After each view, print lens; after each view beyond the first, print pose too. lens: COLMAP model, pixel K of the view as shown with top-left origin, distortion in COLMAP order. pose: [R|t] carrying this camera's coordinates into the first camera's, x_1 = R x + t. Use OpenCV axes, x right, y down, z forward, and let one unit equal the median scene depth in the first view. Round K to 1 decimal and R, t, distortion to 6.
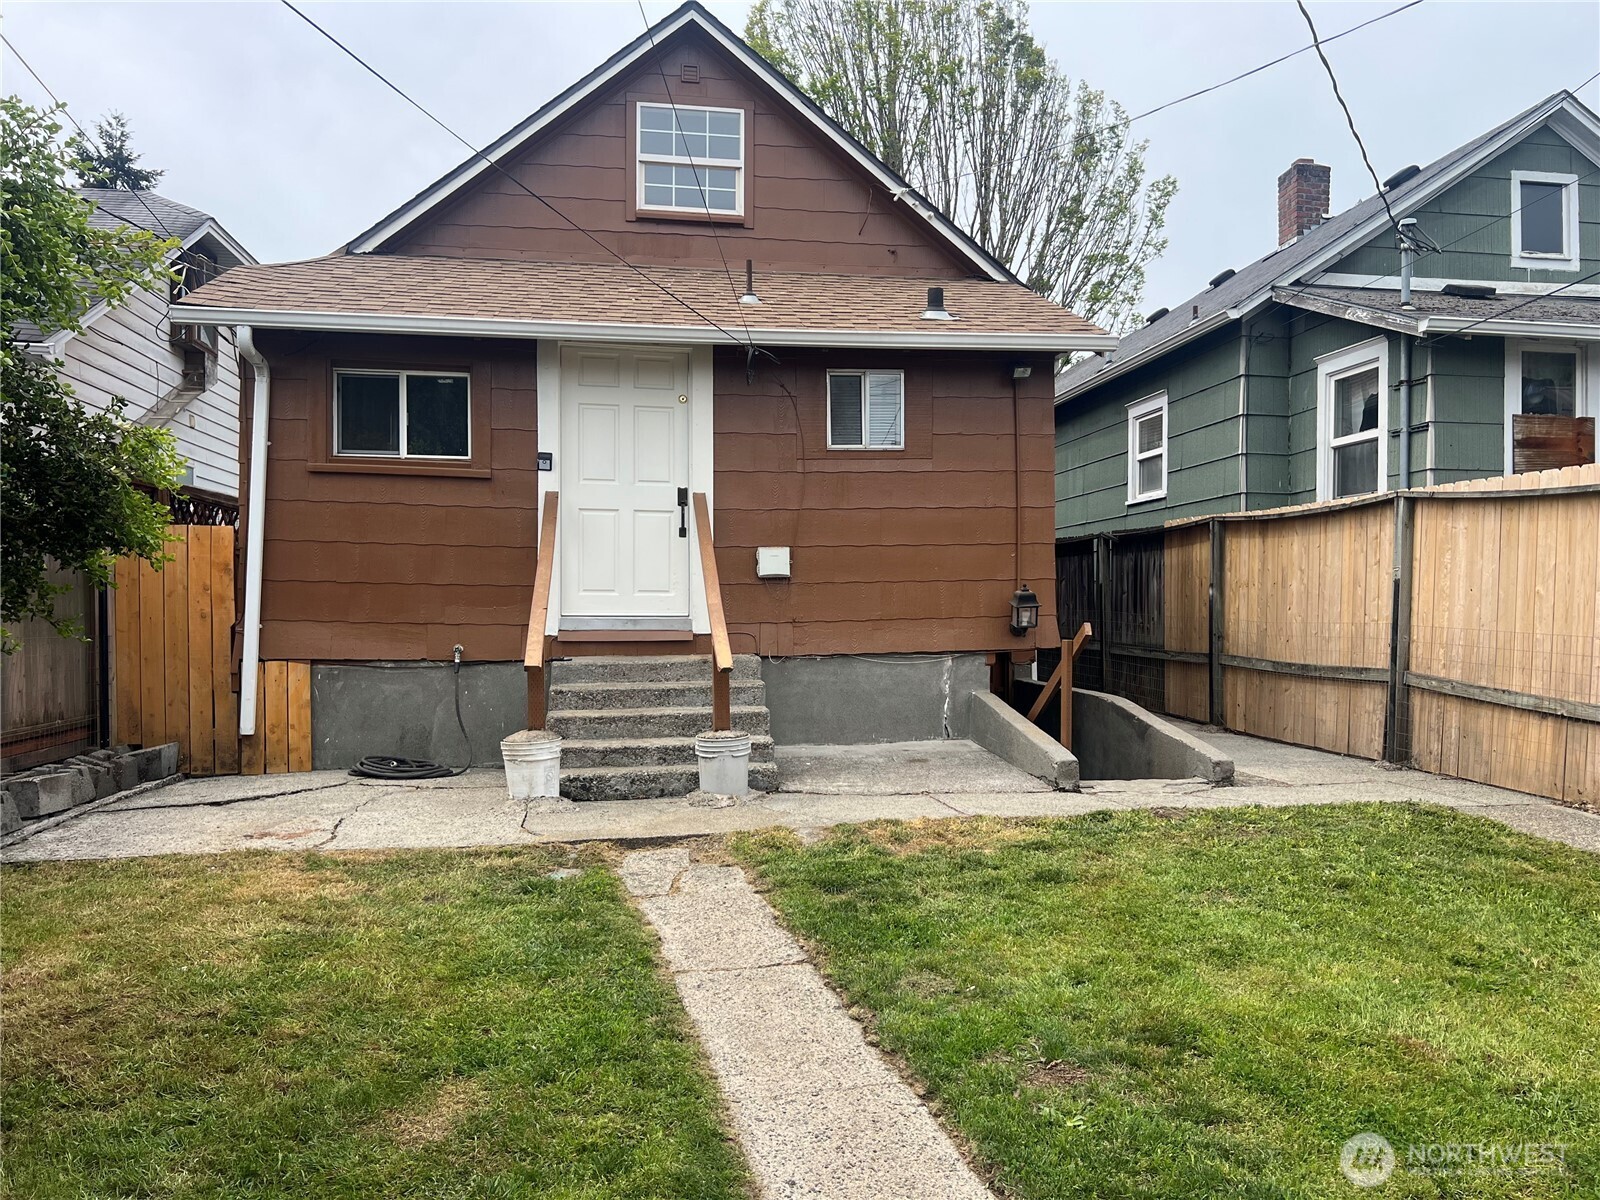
lens RADIAL K [[1214.2, 0, 801.8], [0, 1214.2, 604.0], [0, 0, 1]] dist [0.049084, -0.064400]
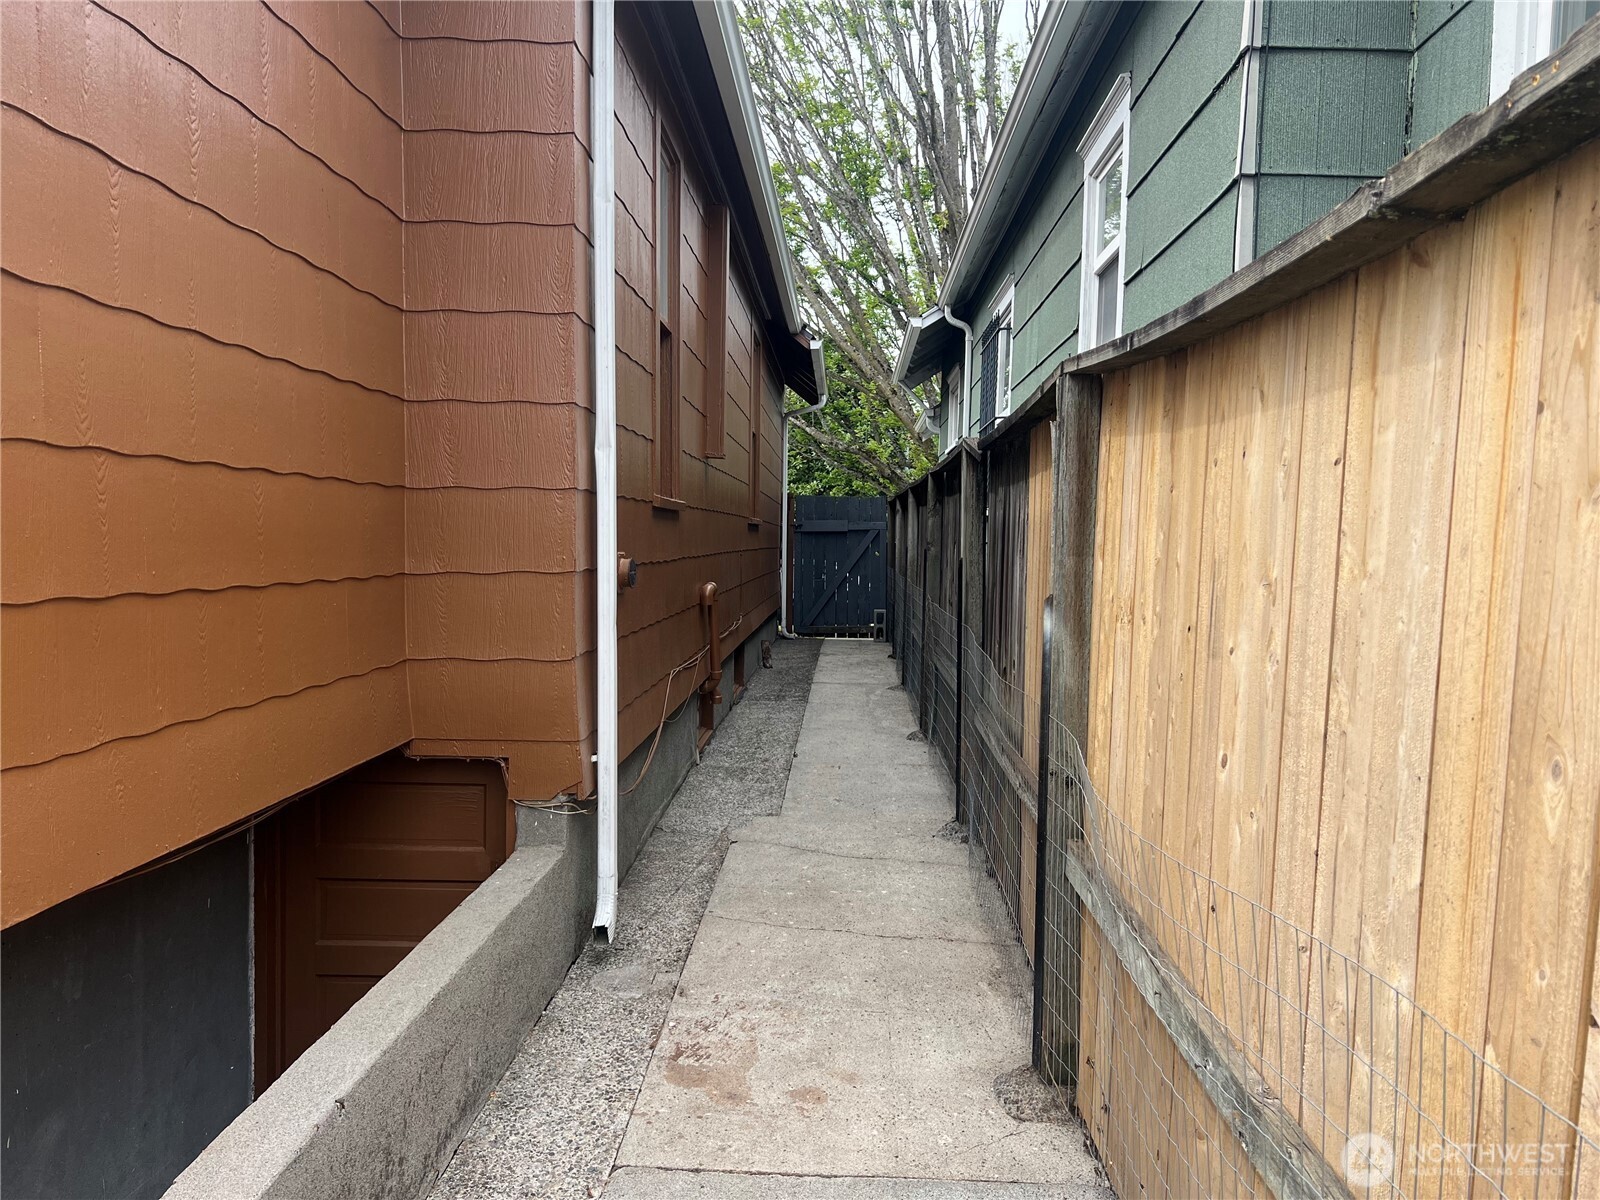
lens RADIAL K [[1214.2, 0, 802.1], [0, 1214.2, 604.3], [0, 0, 1]] dist [0.049084, -0.064400]
pose [[0.983790, 0.025569, -0.177491, 0.367809], [-0.015407, 0.998174, 0.058398, -0.034309], [0.178660, -0.054716, 0.982388, 0.790537]]
